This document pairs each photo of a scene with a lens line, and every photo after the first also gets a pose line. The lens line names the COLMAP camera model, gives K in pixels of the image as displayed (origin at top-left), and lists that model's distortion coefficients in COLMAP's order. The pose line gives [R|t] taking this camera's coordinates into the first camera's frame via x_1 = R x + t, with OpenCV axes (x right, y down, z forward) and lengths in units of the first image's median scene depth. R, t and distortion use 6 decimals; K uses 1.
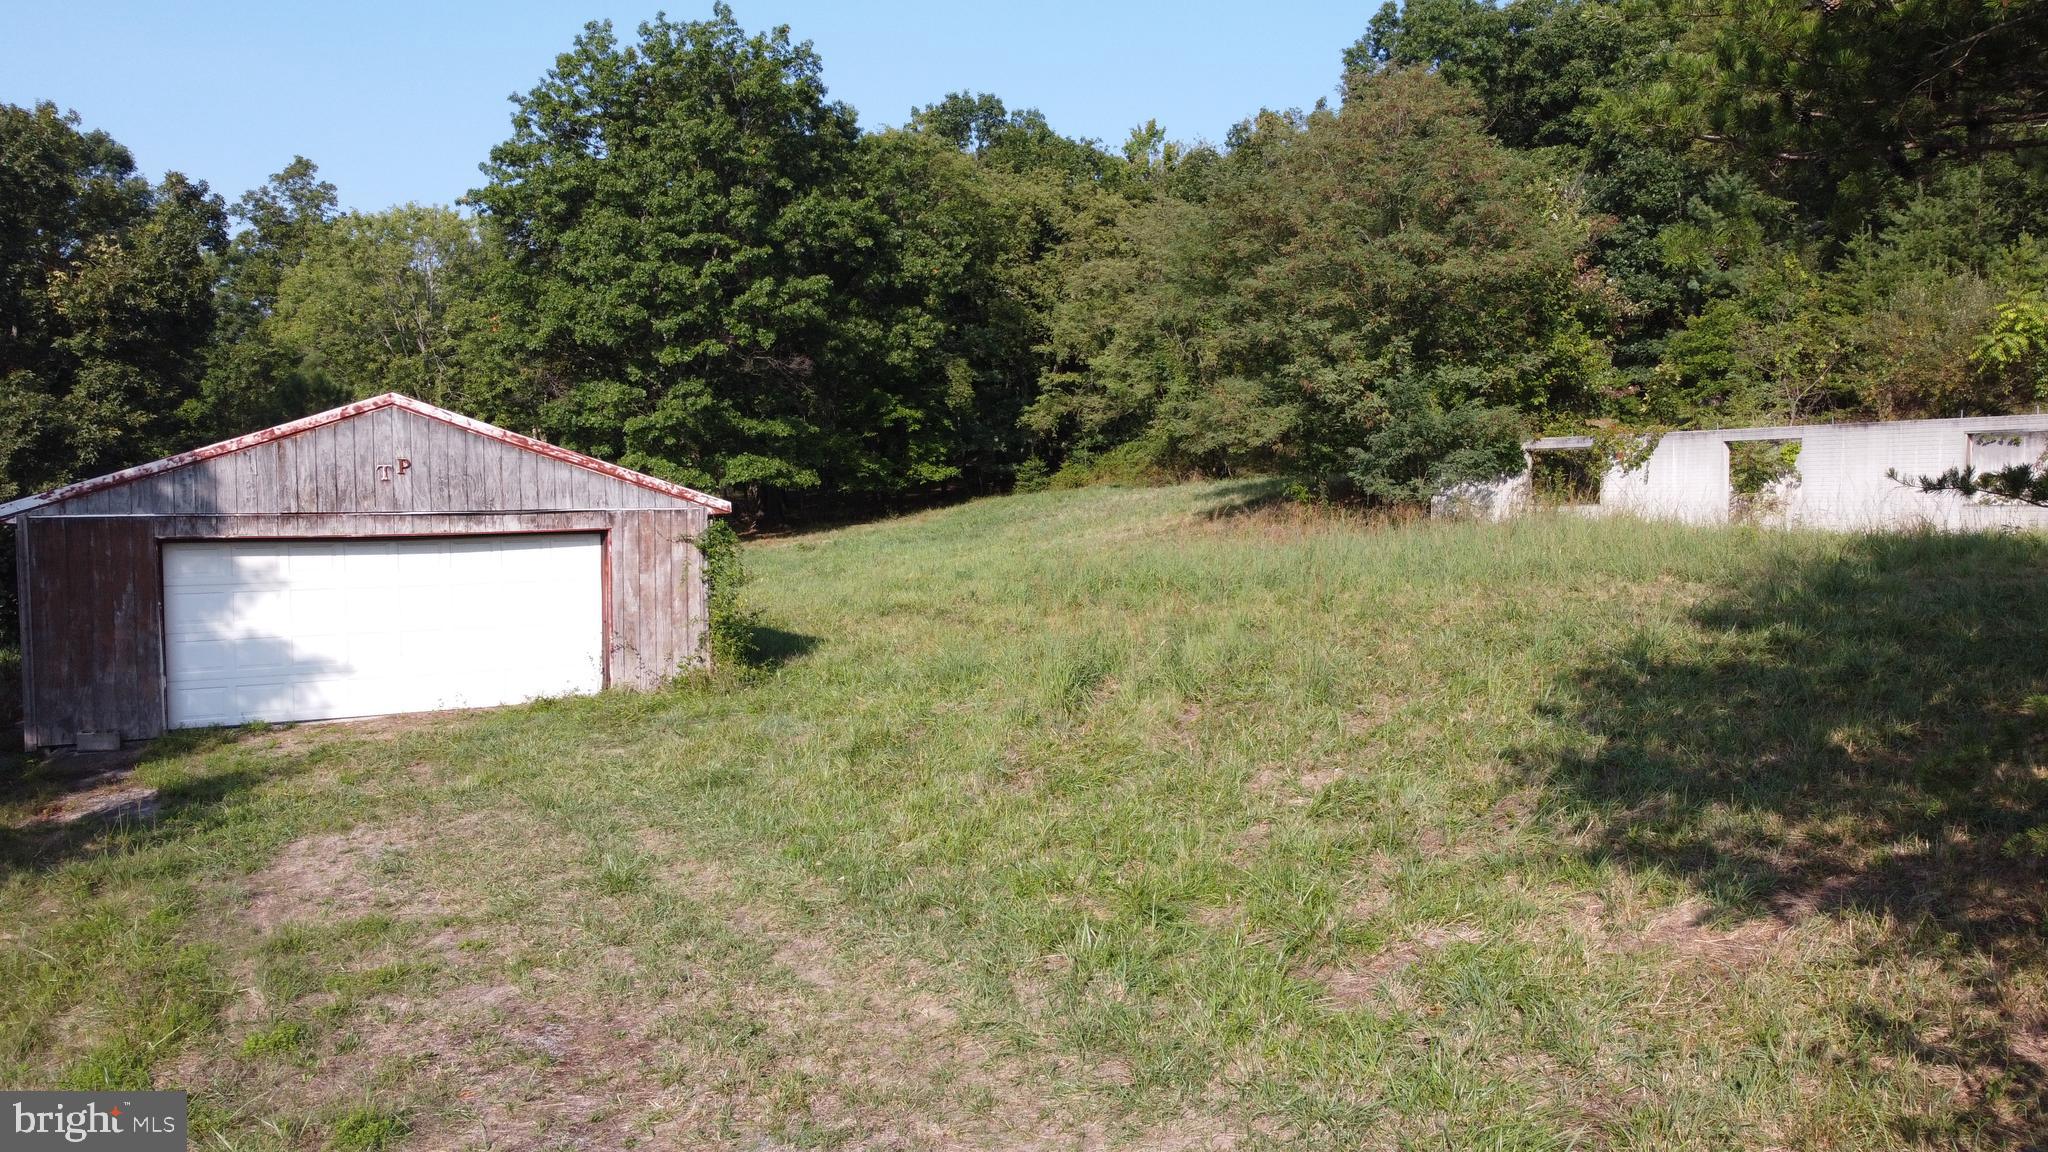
lens RADIAL K [[1507.3, 0, 1024.0], [0, 1507.3, 576.0], [0, 0, 1]] dist [-0.026509, 0.006519]
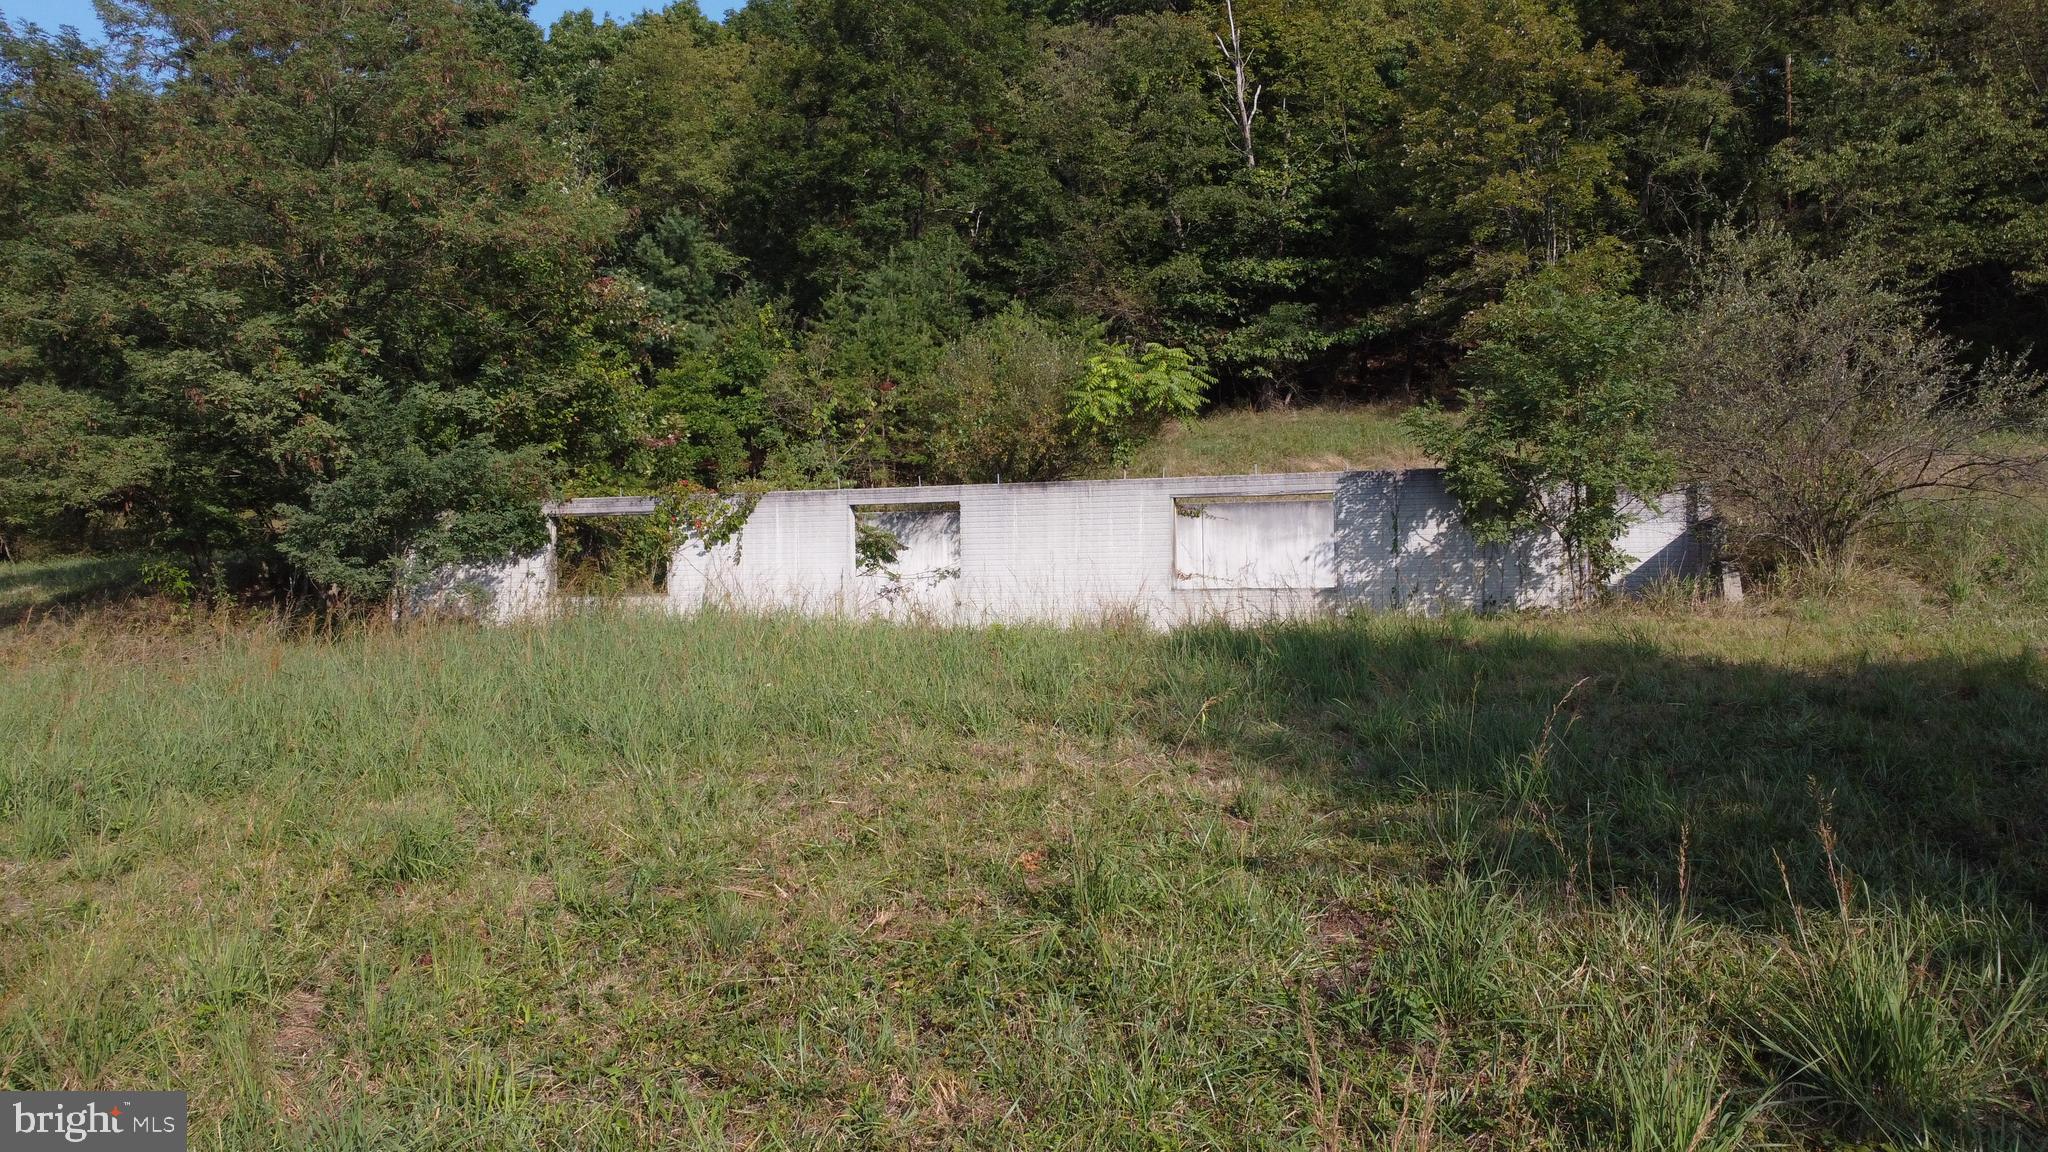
lens RADIAL K [[1507.3, 0, 1024.0], [0, 1507.3, 576.0], [0, 0, 1]] dist [-0.026509, 0.006519]
pose [[0.731208, -0.002777, 0.682149, 0.026226], [0.044136, 0.998089, -0.043248, -0.017533], [-0.680726, 0.061731, 0.729933, 0.358056]]
